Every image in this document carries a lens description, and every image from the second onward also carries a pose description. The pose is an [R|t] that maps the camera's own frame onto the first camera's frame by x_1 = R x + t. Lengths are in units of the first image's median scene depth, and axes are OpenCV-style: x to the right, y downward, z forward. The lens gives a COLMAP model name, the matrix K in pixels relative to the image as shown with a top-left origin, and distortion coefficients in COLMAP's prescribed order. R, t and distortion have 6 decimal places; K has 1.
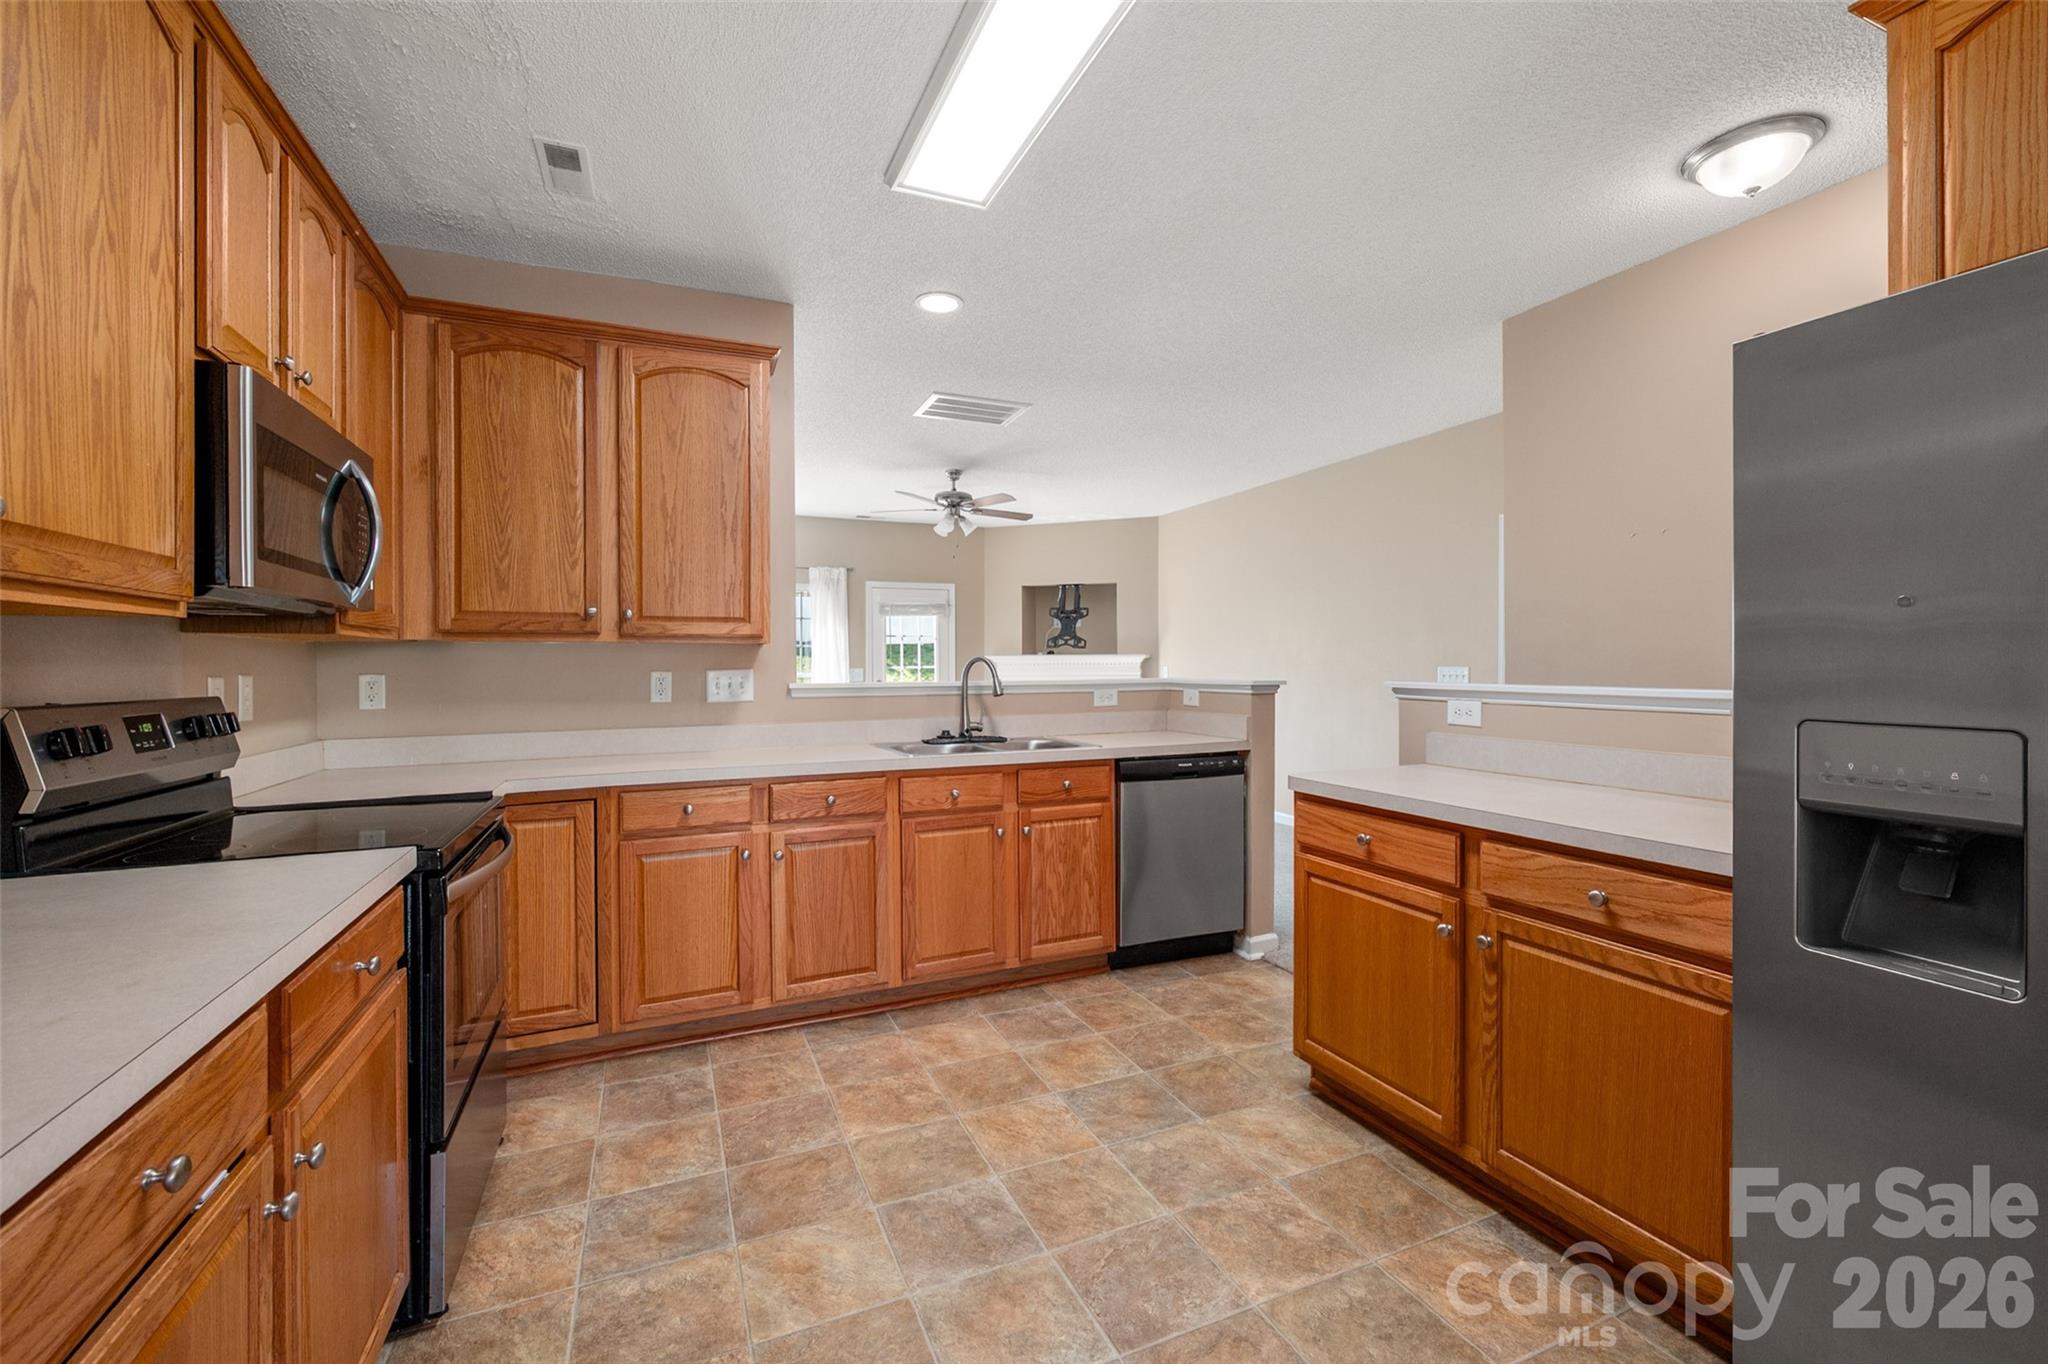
lens RADIAL K [[854.9, 0, 1029.2], [0, 854.9, 671.3], [0, 0, 1]] dist [0.002181, 0.000158]
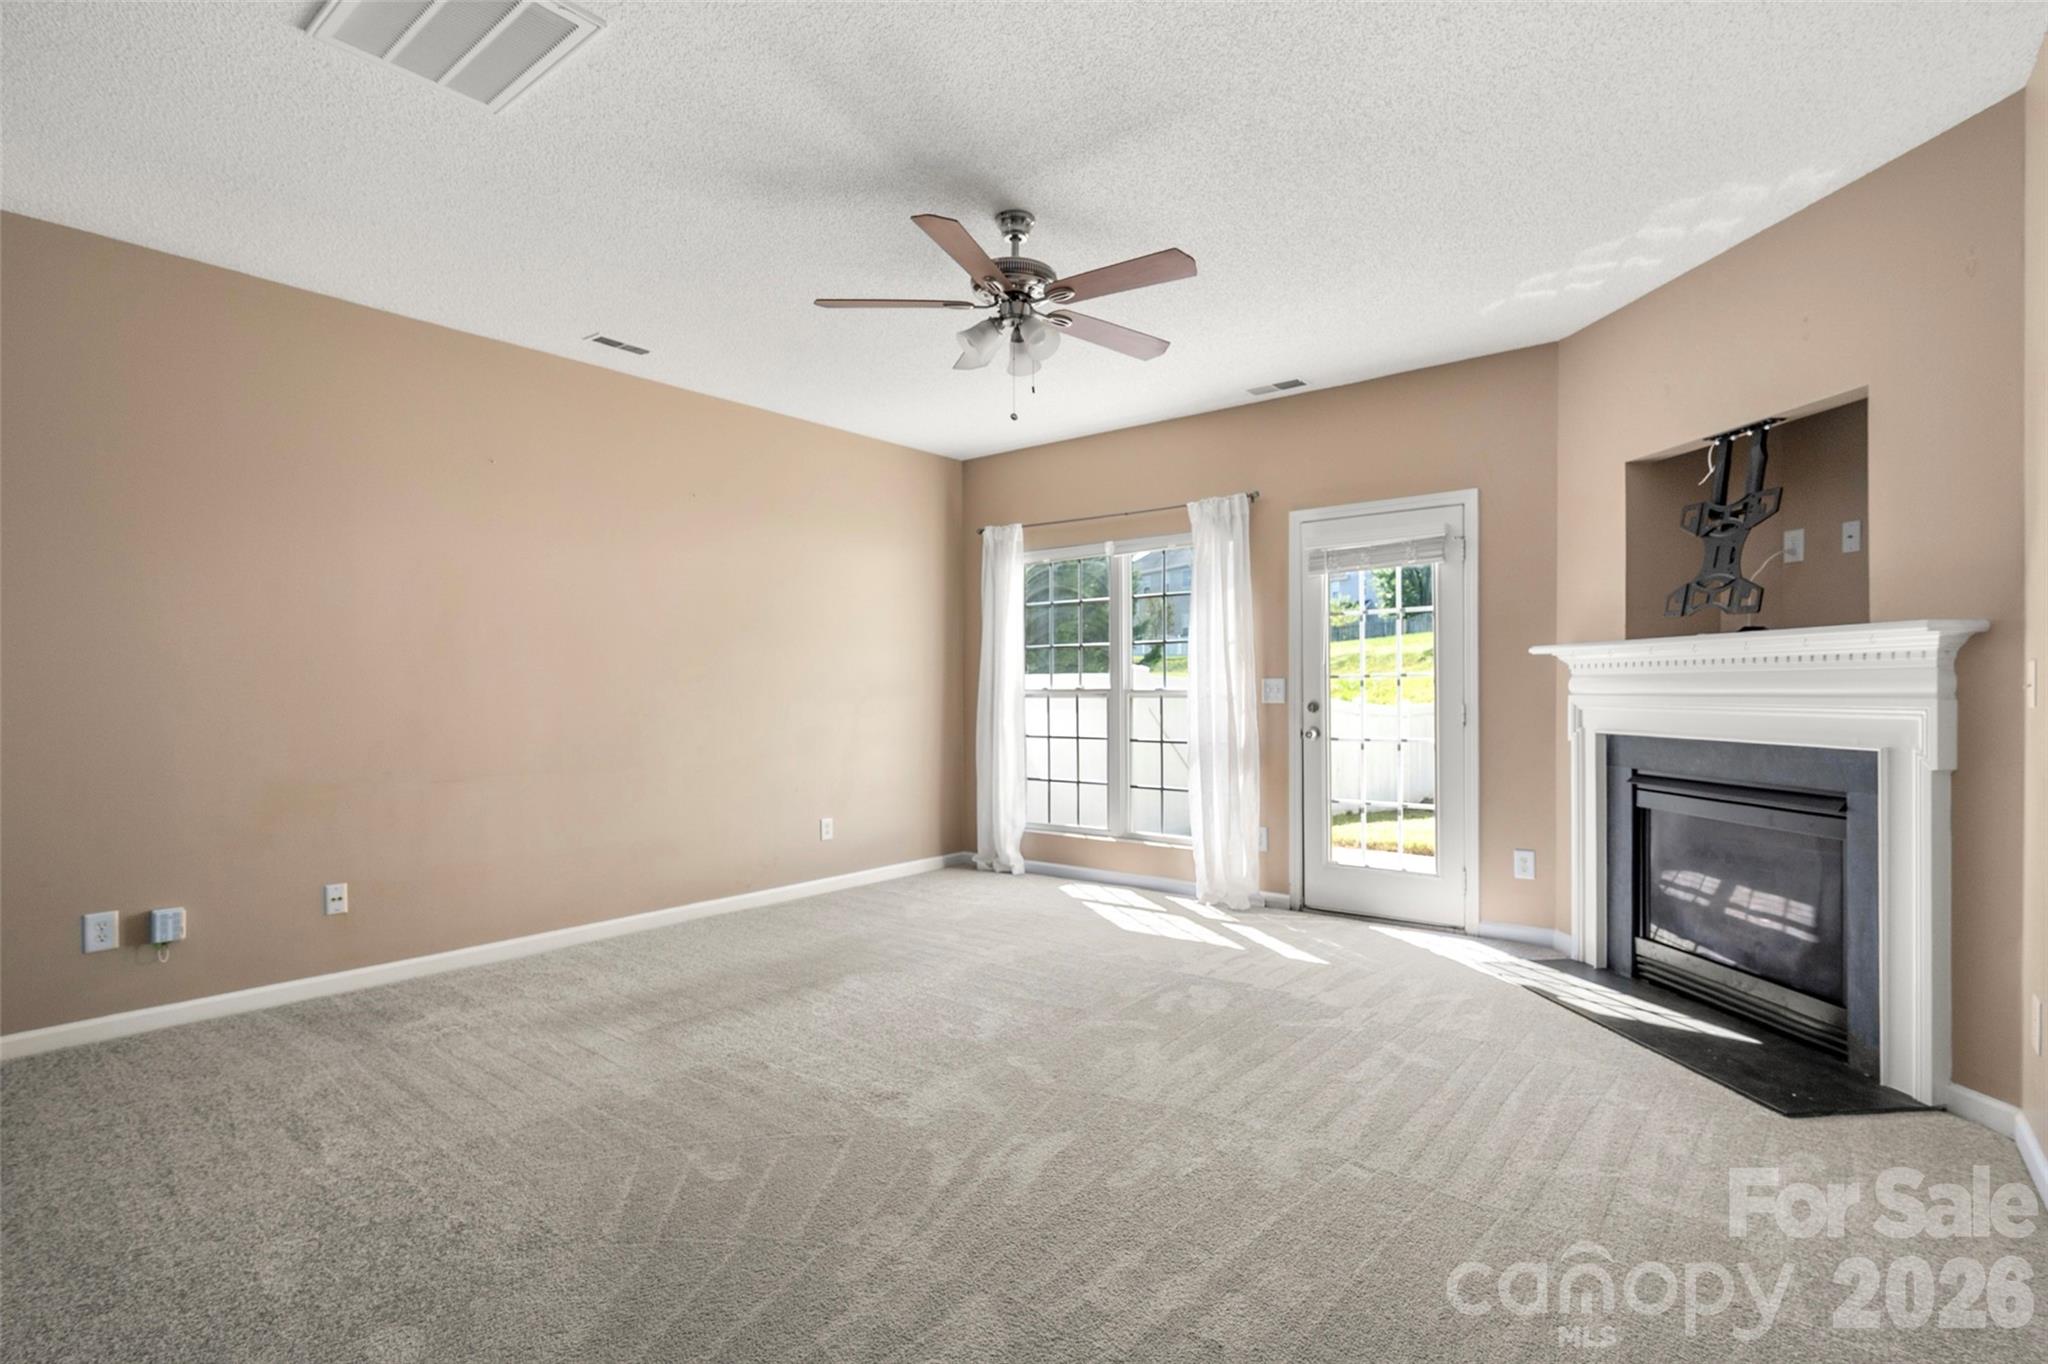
lens RADIAL K [[990.5, 0, 1031.6], [0, 990.5, 690.3], [0, 0, 1]] dist [0.004390, 0.000110]
pose [[0.480555, 0.002435, -0.876961, 1.145281], [-0.006647, 0.999978, -0.000866, 0.022014], [0.876939, 0.006245, 0.480560, 2.454386]]
